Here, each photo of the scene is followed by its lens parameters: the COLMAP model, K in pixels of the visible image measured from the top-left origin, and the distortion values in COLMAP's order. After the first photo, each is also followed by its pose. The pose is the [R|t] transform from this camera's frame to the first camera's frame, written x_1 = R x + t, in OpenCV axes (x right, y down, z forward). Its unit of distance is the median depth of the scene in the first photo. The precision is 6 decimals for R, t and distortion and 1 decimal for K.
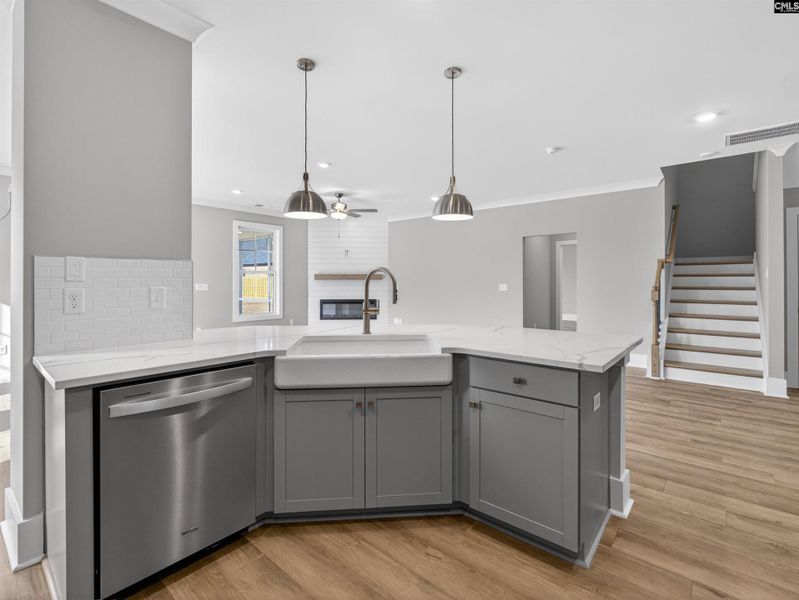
lens RADIAL K [[379.4, 0, 401.4], [0, 379.4, 284.1], [0, 0, 1]] dist [0.000922, -0.000023]
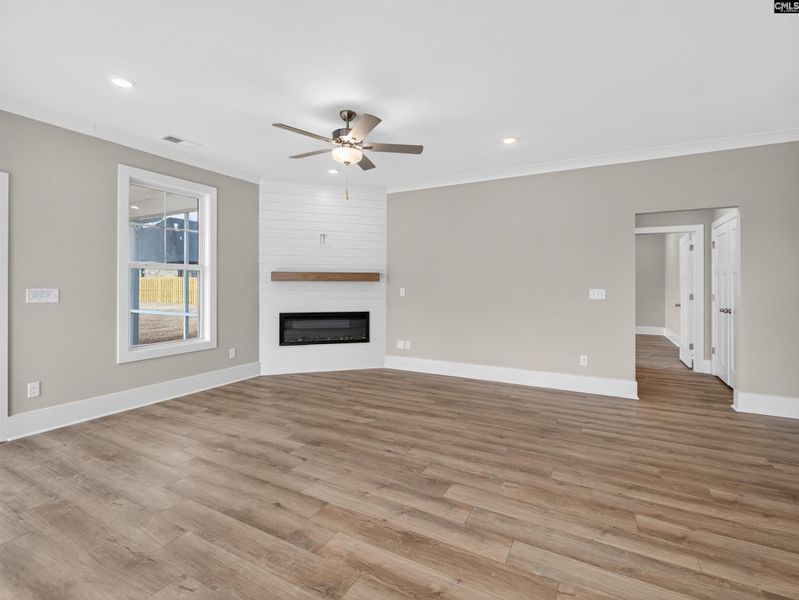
lens RADIAL K [[379.4, 0, 401.4], [0, 379.4, 284.1], [0, 0, 1]] dist [0.000922, -0.000023]
pose [[0.979194, 0.001231, 0.202923, -0.148736], [-0.000364, 0.999991, -0.004308, -0.003786], [-0.202926, 0.004145, 0.979185, 0.365235]]
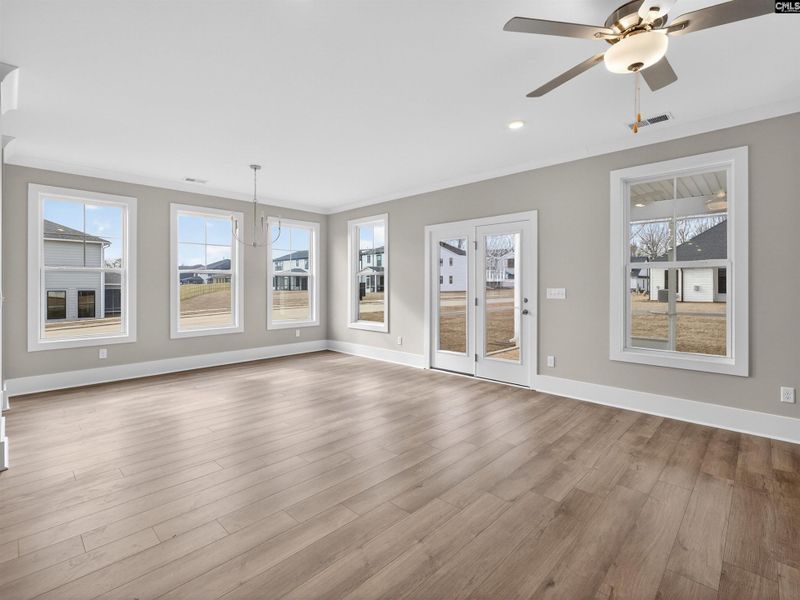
lens RADIAL K [[379.9, 0, 401.9], [0, 379.9, 284.0], [0, 0, 1]] dist [0.000922, -0.000023]
pose [[-0.059013, 0.000884, -0.998257, 0.104398], [0.001257, 0.999999, 0.000811, -0.007030], [0.998256, -0.001207, -0.059014, 0.637536]]
